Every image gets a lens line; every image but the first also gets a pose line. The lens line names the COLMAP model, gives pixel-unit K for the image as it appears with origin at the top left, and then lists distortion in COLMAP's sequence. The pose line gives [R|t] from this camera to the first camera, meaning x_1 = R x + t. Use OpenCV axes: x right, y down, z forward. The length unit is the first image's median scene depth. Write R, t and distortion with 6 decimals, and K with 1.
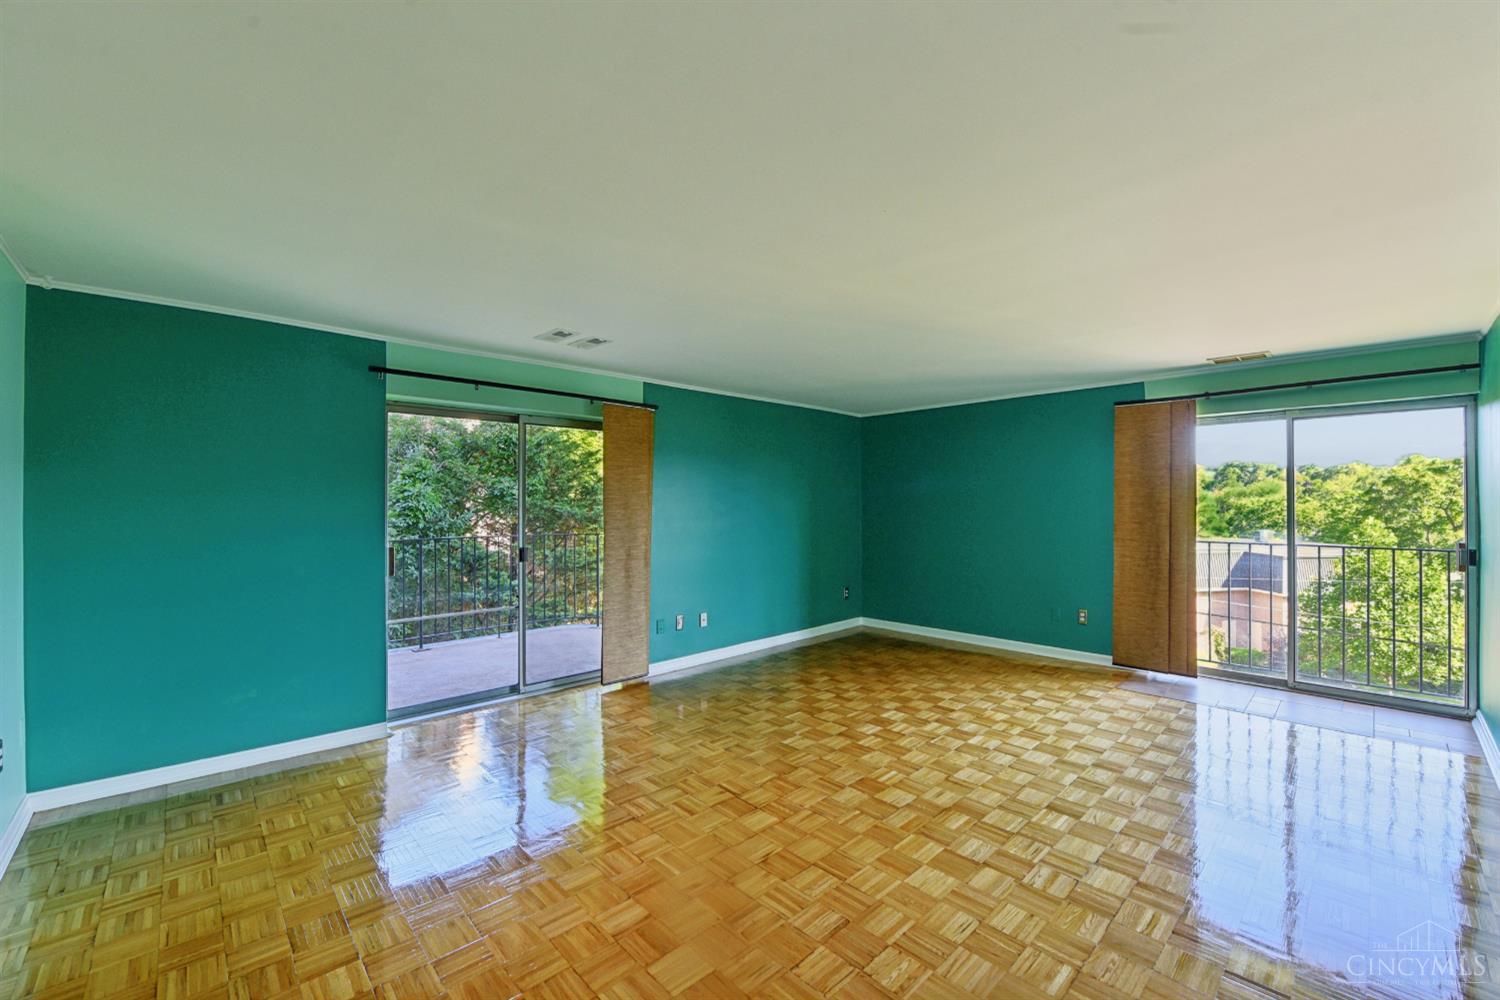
lens RADIAL K [[622.4, 0, 788.5], [0, 622.4, 499.1], [0, 0, 1]] dist [-0.000236, -0.001147]
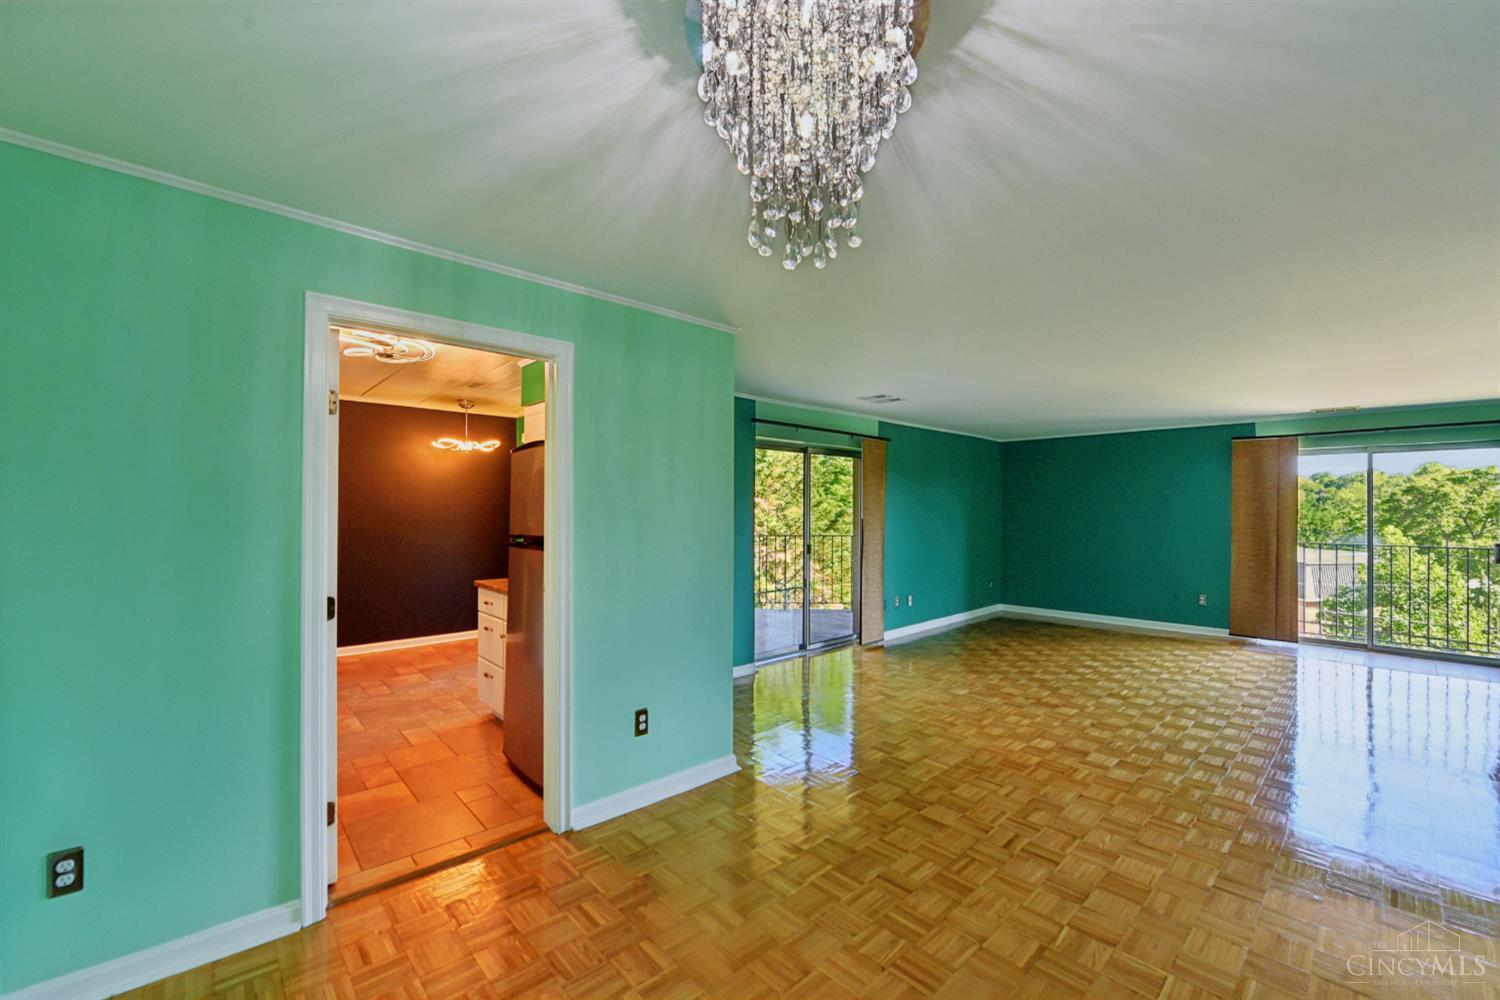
lens RADIAL K [[622.4, 0, 794.1], [0, 622.4, 504.9], [0, 0, 1]] dist [-0.000236, -0.001147]
pose [[0.999965, 0.004488, -0.007071, -0.403309], [-0.004487, 0.999990, 0.000067, -0.007501], [0.007072, -0.000035, 0.999975, -0.335179]]
